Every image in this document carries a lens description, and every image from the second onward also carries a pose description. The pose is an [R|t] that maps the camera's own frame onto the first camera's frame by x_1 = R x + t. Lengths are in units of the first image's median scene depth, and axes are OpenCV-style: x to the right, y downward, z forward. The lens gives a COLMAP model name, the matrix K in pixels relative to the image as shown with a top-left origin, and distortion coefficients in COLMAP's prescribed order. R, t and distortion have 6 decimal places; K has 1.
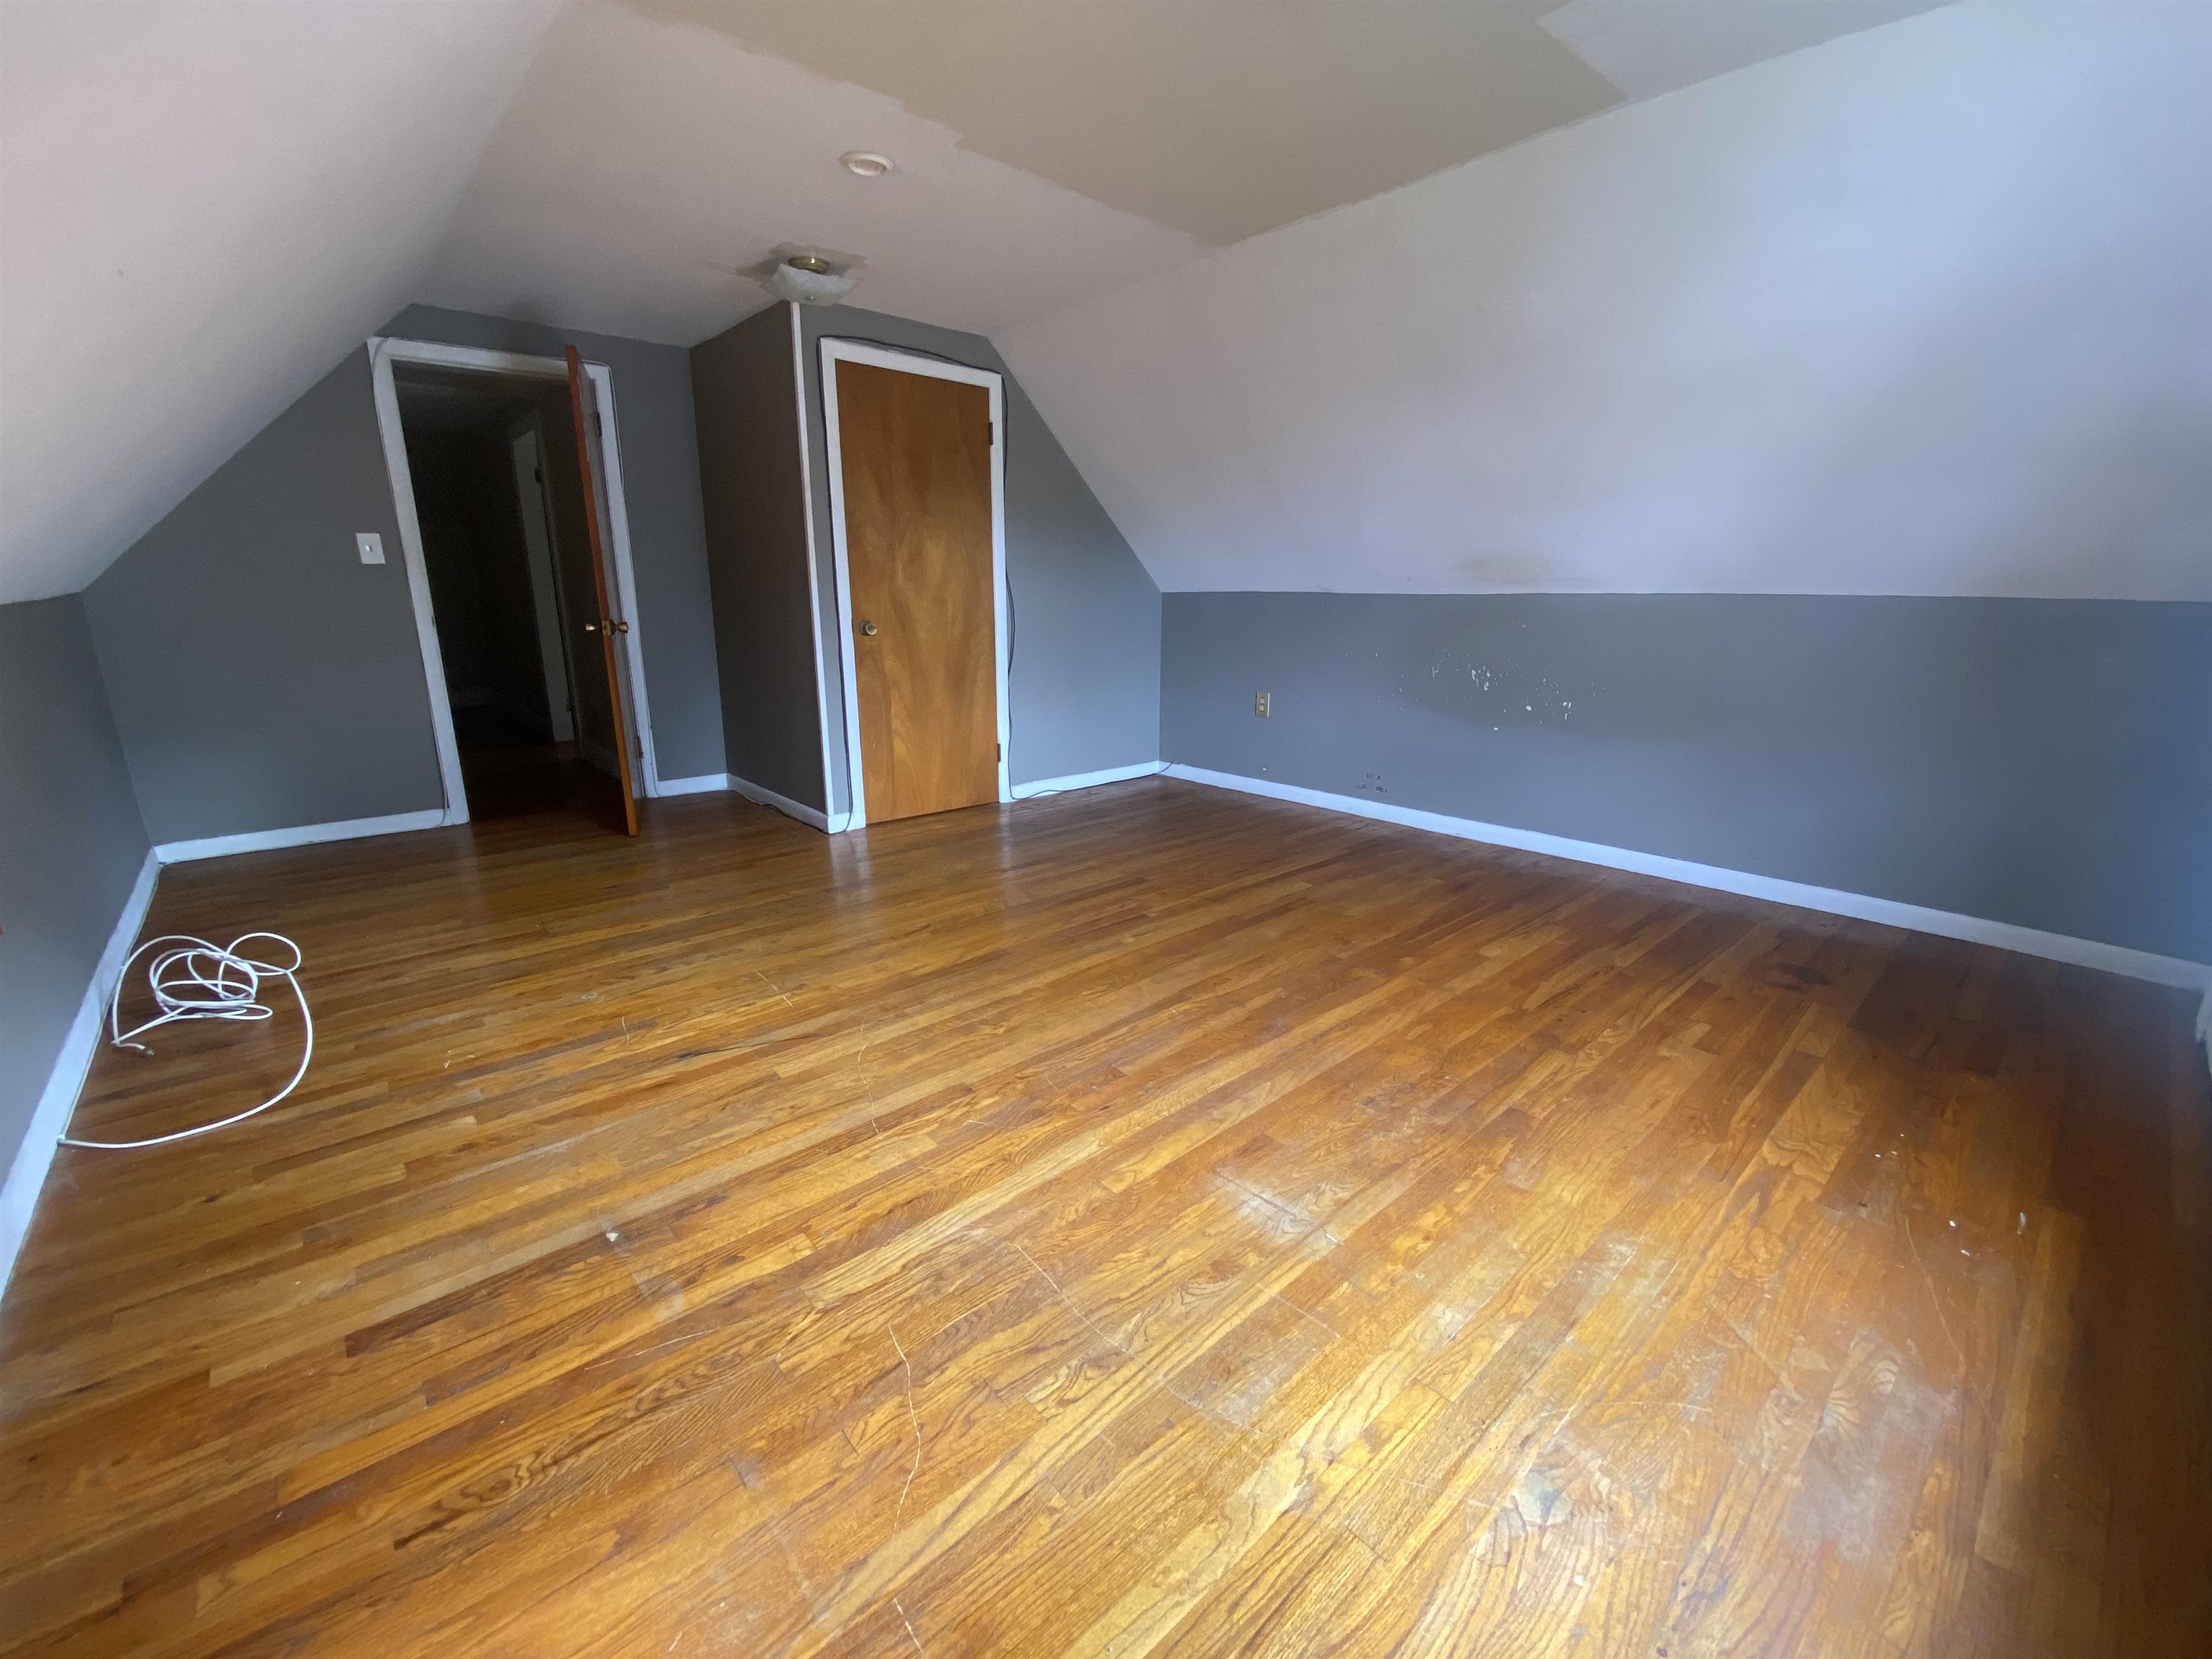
lens RADIAL K [[892.2, 0, 1100.9], [0, 892.2, 824.3], [0, 0, 1]] dist [0.048302, -0.033521]
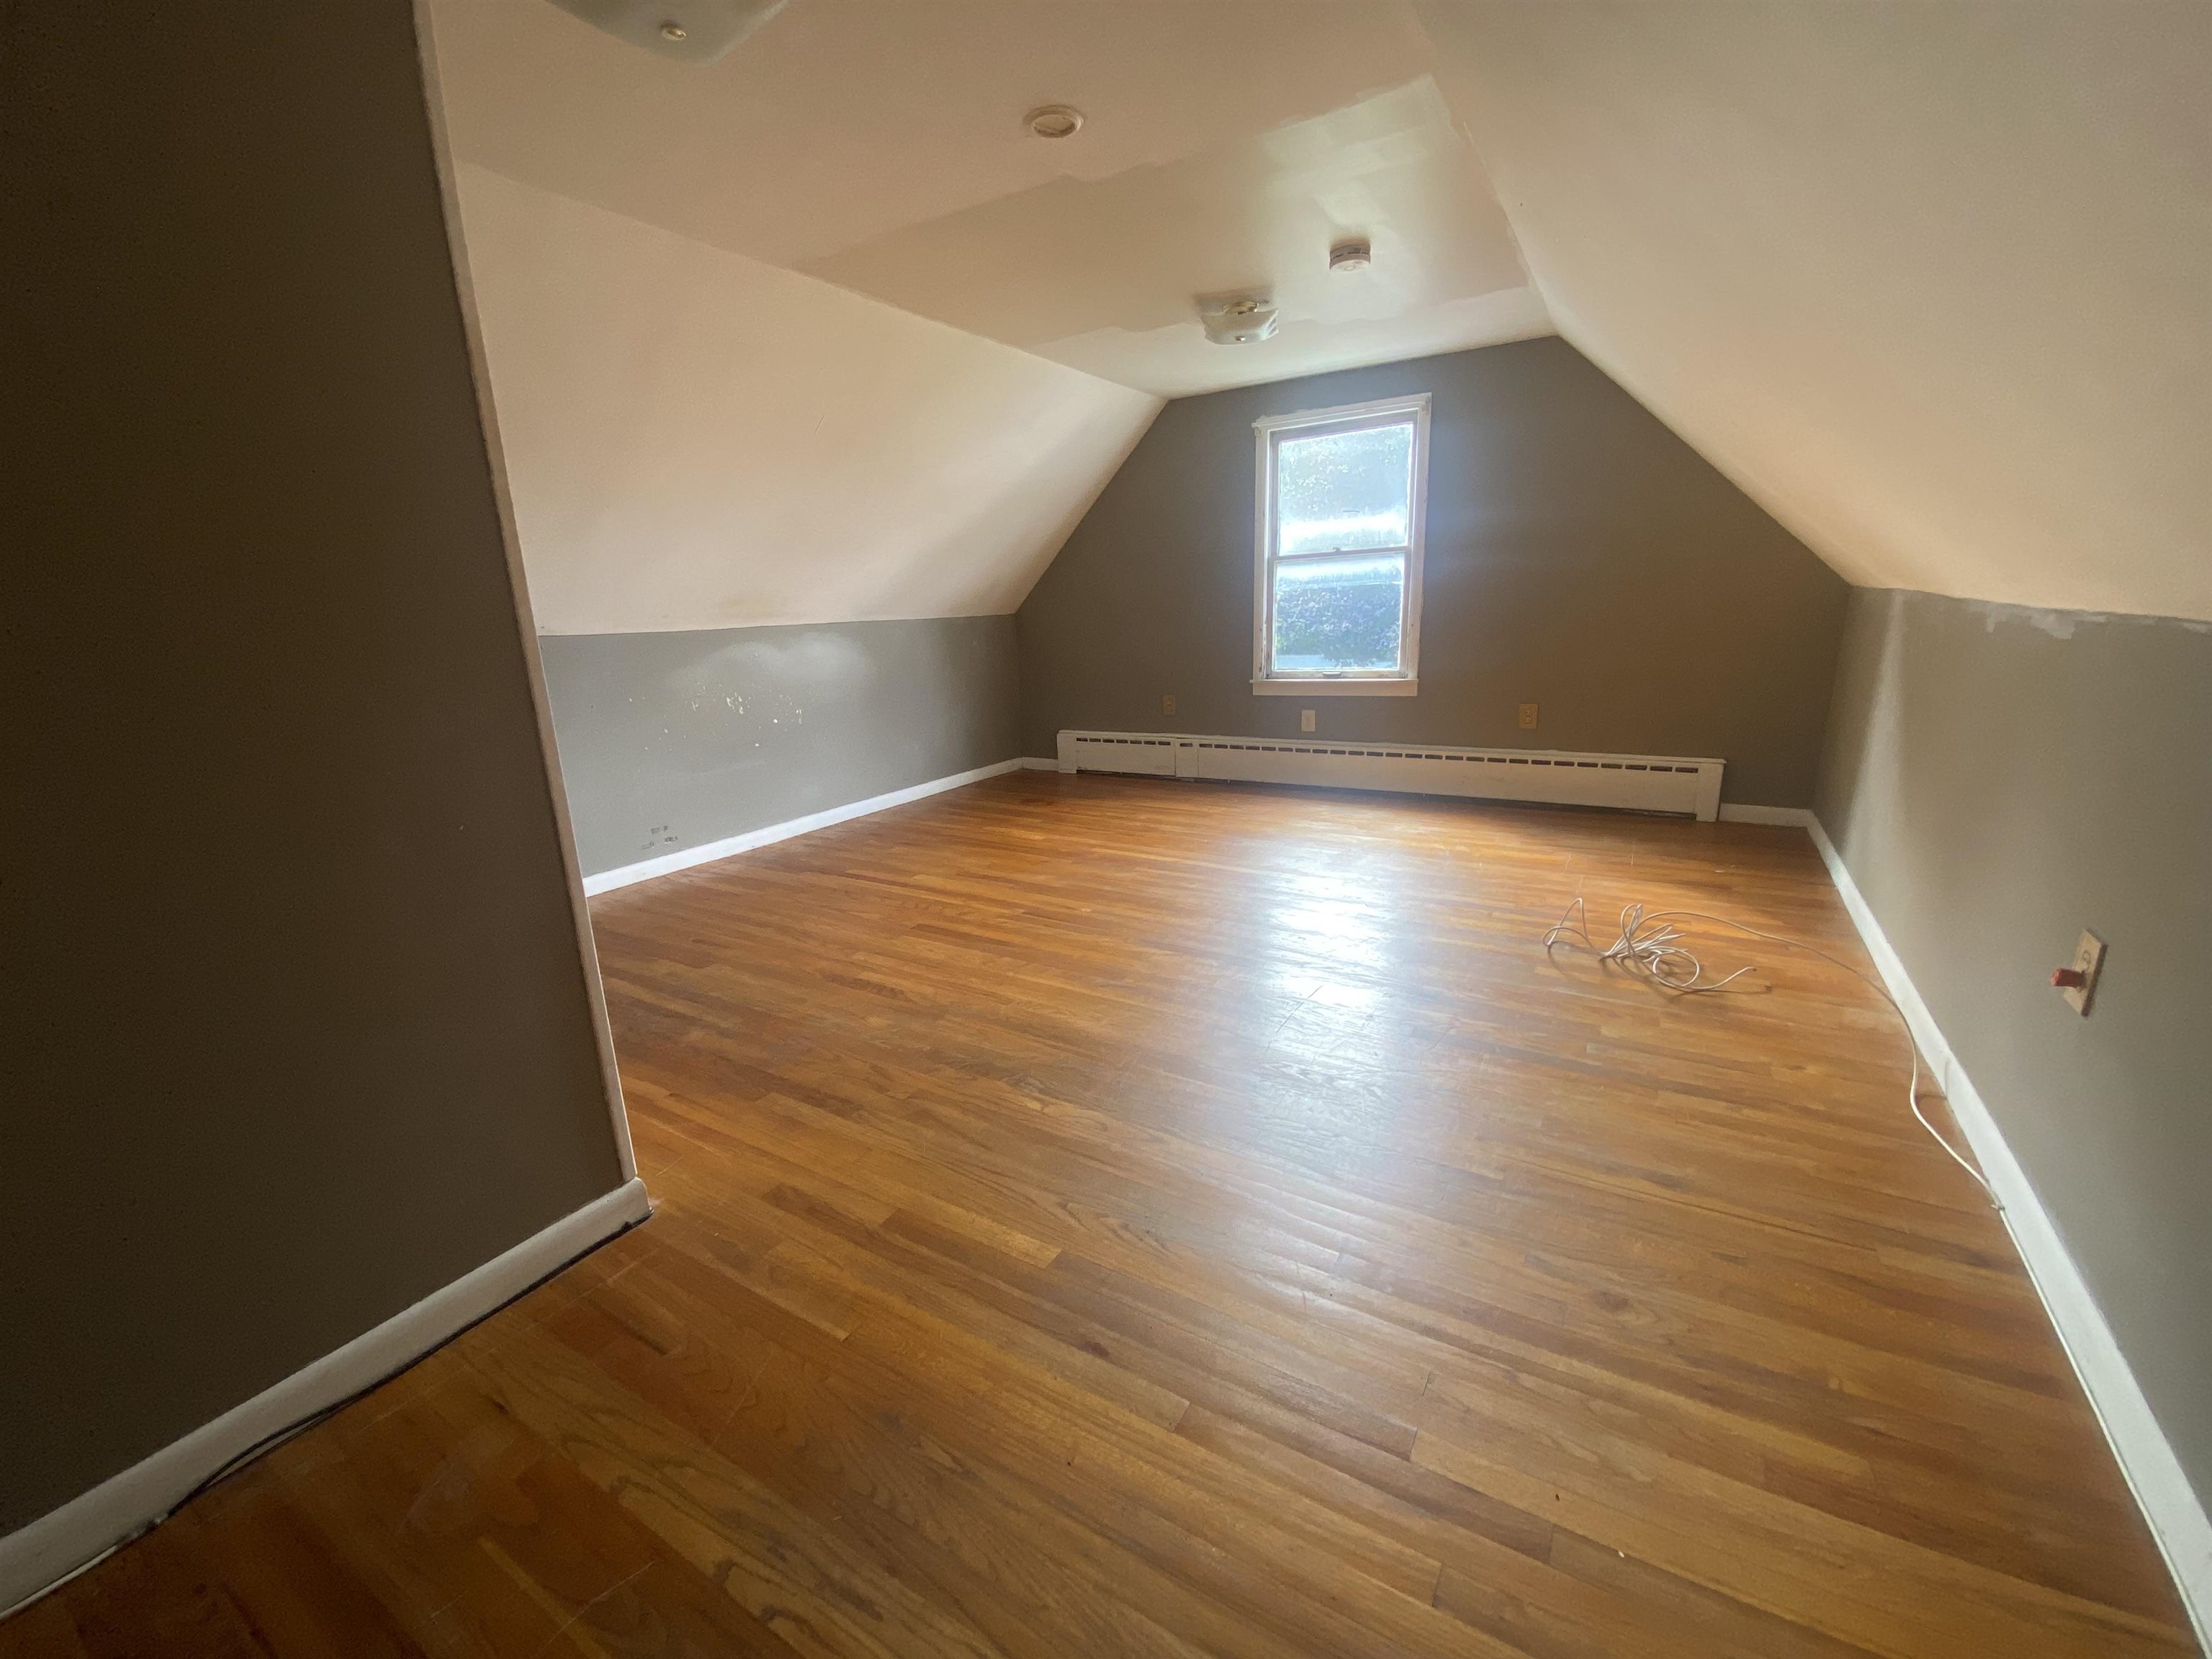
lens RADIAL K [[892.2, 0, 1100.9], [0, 892.2, 824.3], [0, 0, 1]] dist [0.048302, -0.033521]
pose [[-0.316758, -0.218777, 0.922931, -1.007298], [0.272573, 0.910997, 0.309498, -0.322562], [-0.908498, 0.349601, -0.228933, 1.171330]]
